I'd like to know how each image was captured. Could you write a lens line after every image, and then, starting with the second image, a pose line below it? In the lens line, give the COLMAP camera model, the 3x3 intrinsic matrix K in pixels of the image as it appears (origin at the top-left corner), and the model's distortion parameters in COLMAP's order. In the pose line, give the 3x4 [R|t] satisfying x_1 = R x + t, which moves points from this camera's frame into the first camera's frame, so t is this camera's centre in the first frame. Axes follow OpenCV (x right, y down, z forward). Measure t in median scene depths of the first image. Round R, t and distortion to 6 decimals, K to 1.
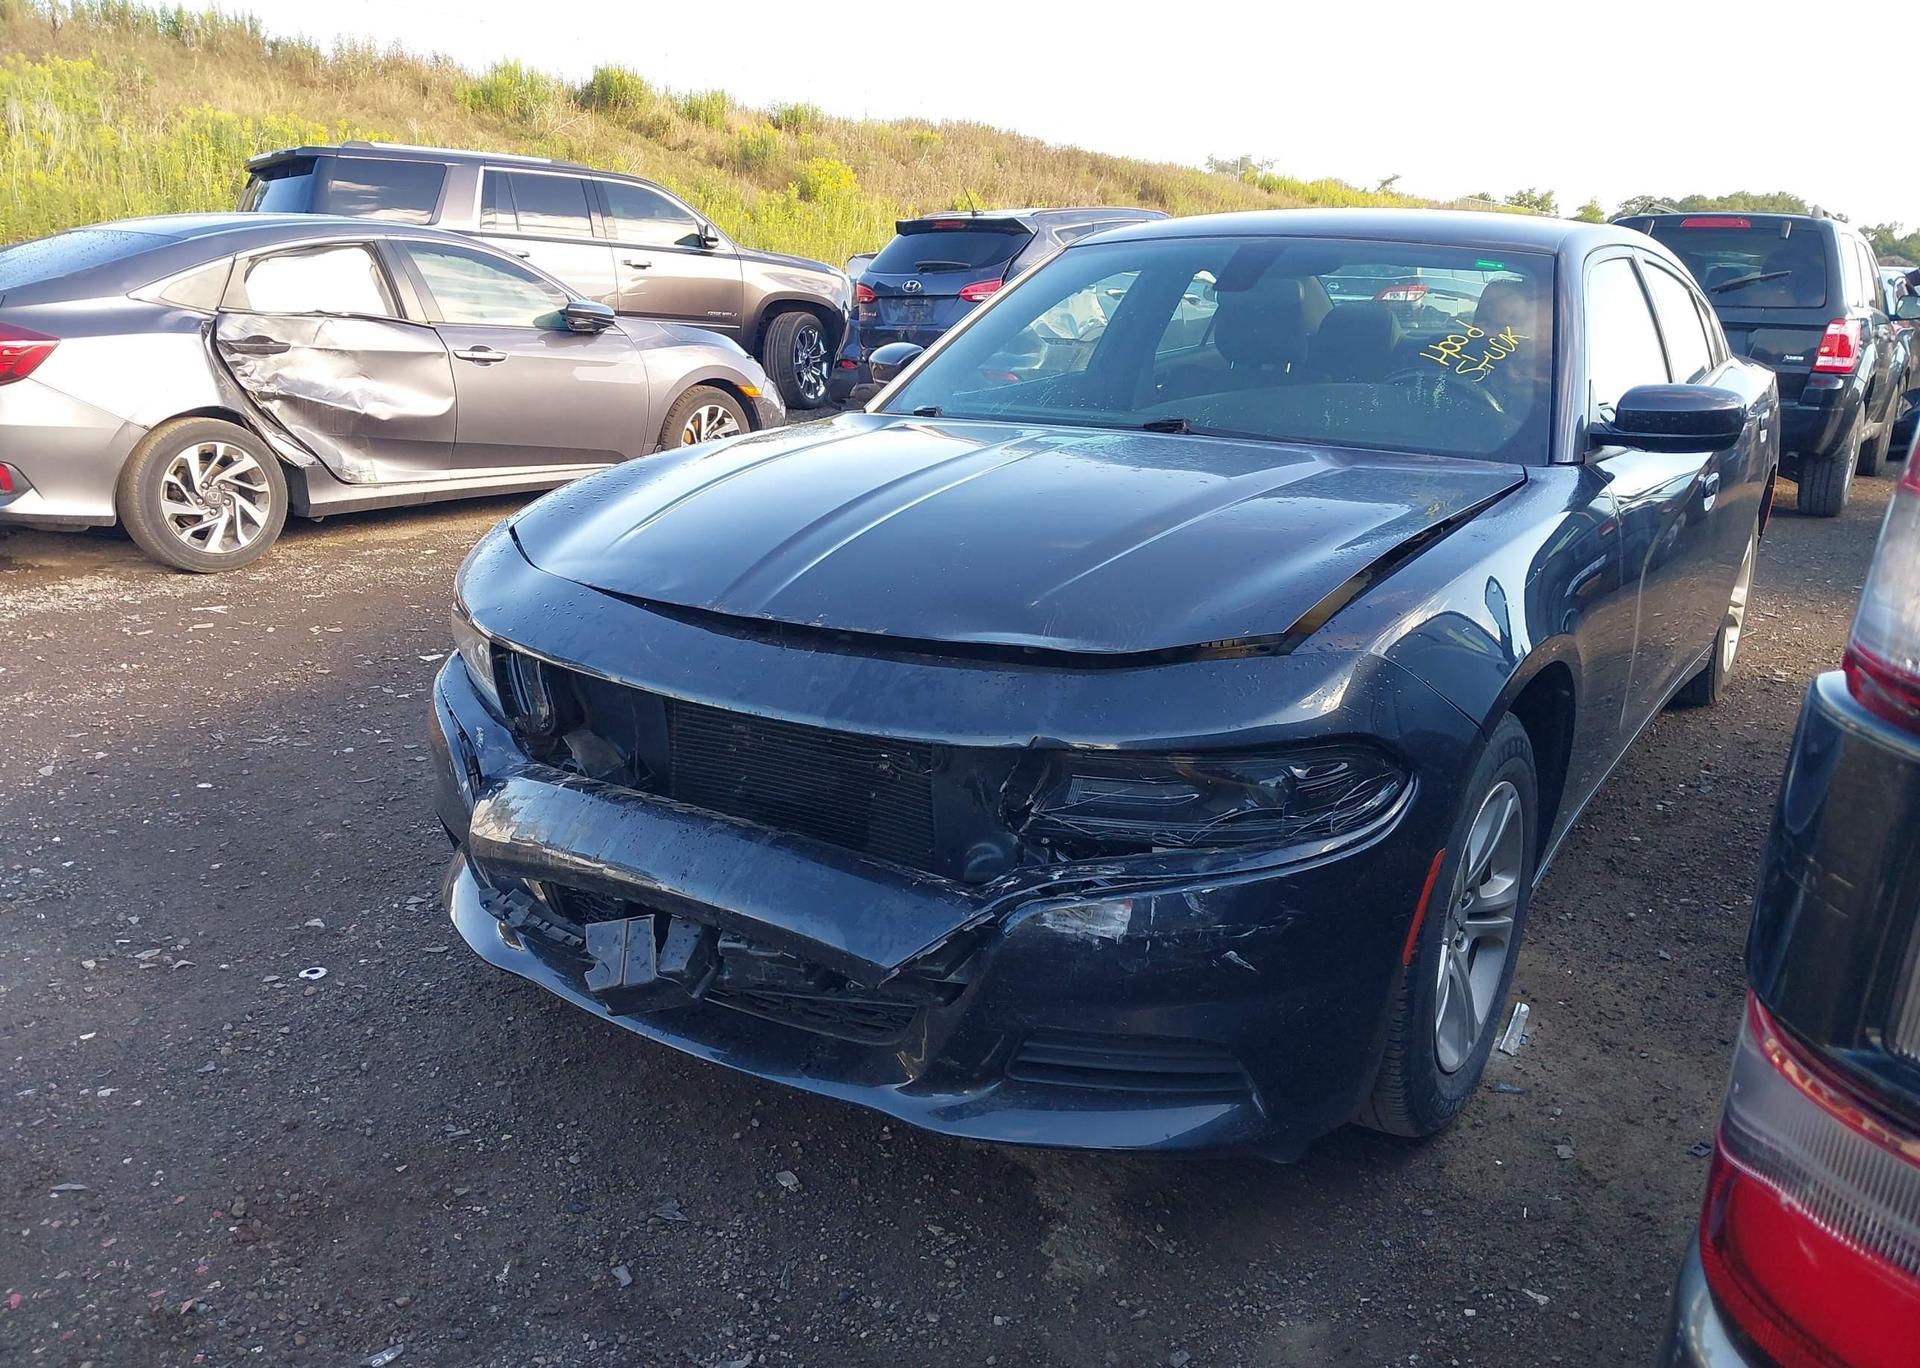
lens RADIAL K [[1500.5, 0, 962.2], [0, 1500.5, 715.0], [0, 0, 1]] dist [0.009907, -0.003430]
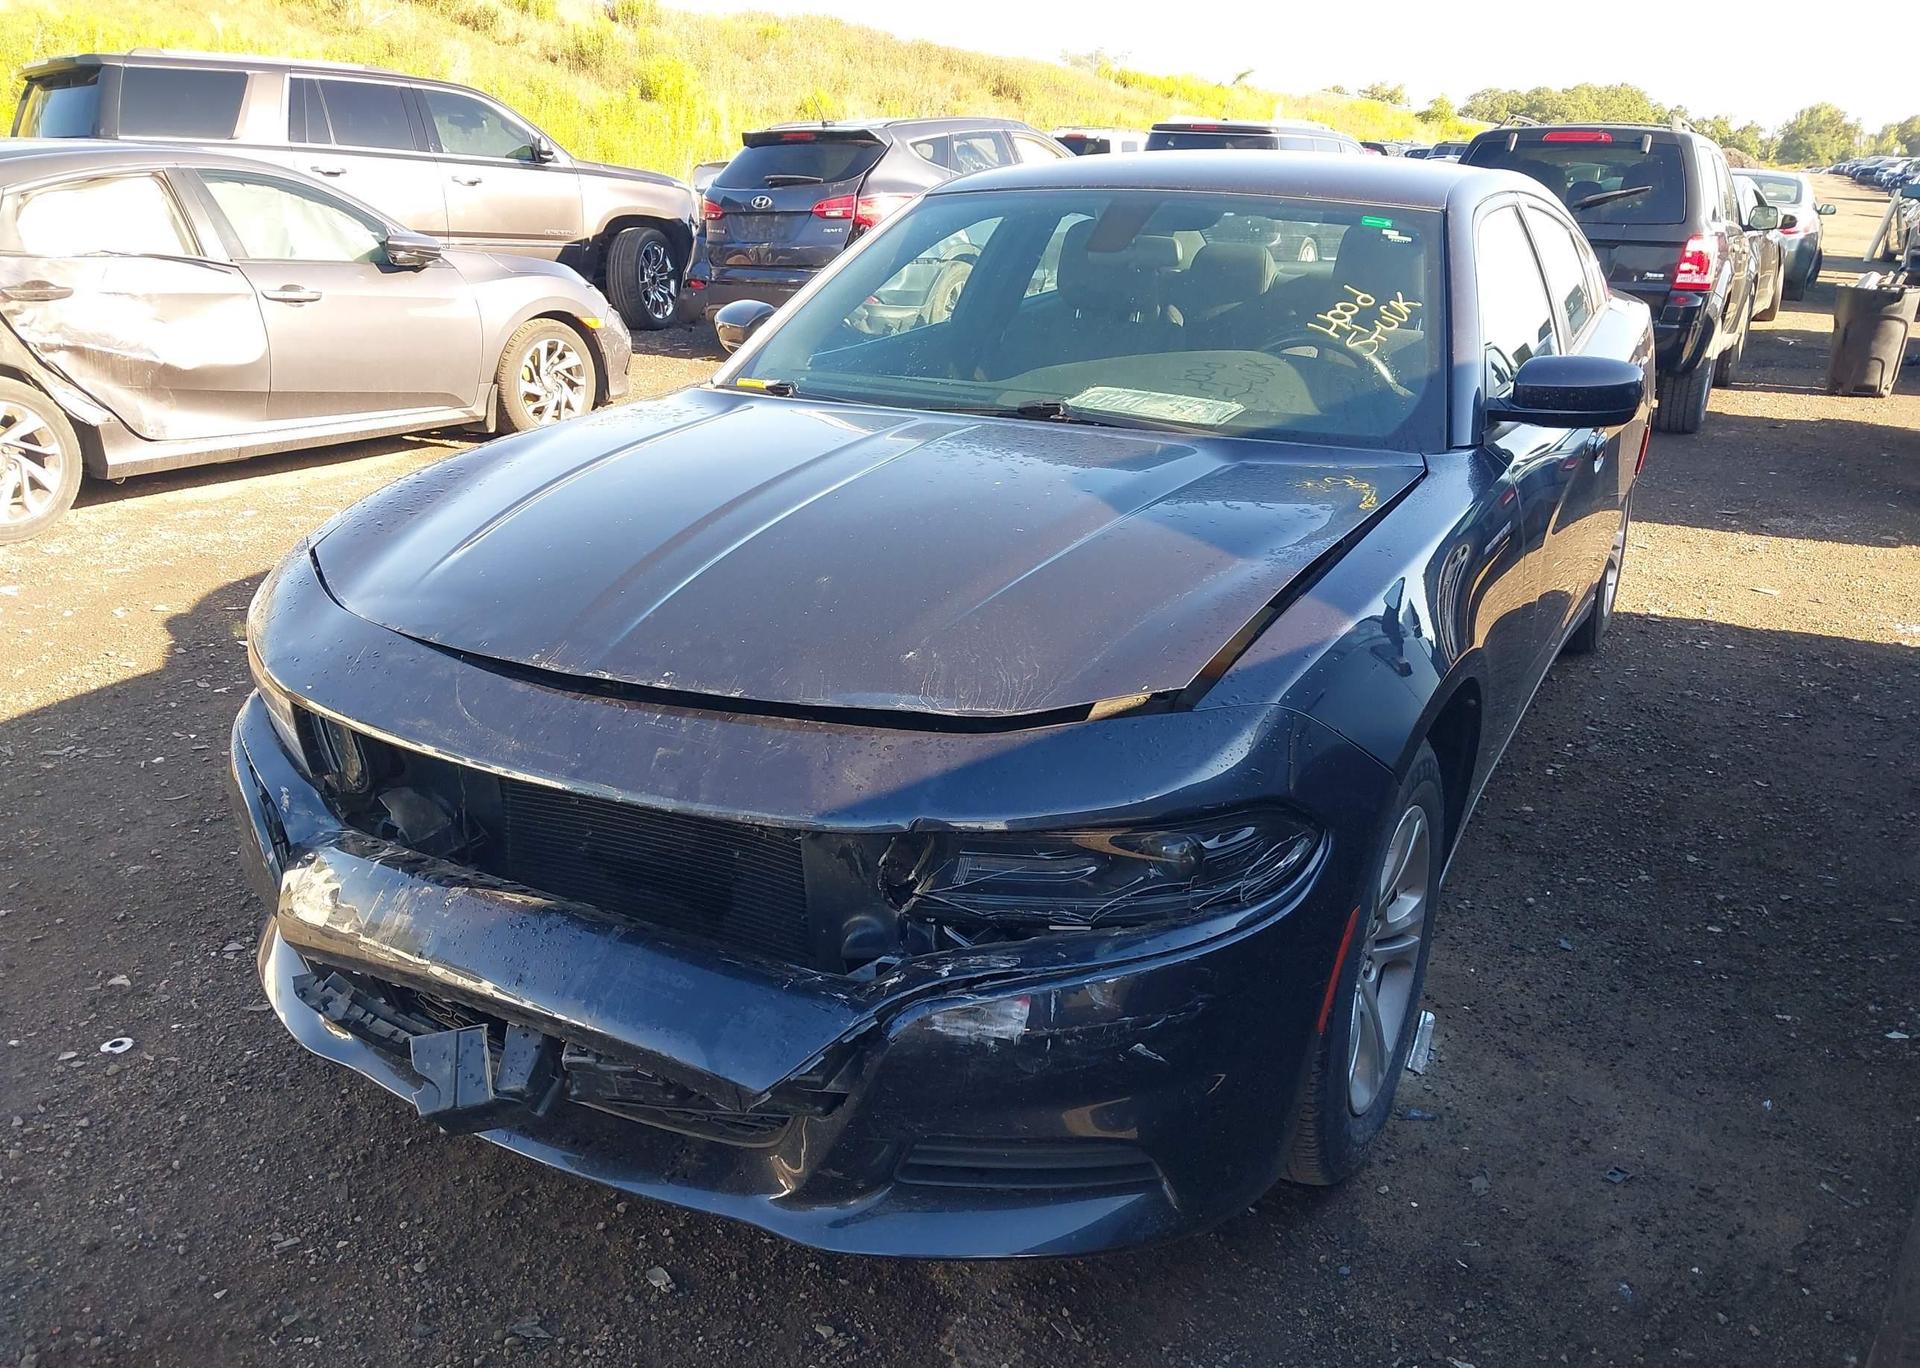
lens RADIAL K [[1511.6, 0, 963.2], [0, 1511.6, 717.4], [0, 0, 1]] dist [0.000573, 0.005476]
pose [[0.995733, -0.039051, 0.083607, 0.003293], [0.033895, 0.997486, 0.062224, -0.067768], [-0.085827, -0.059125, 0.994554, 0.075528]]
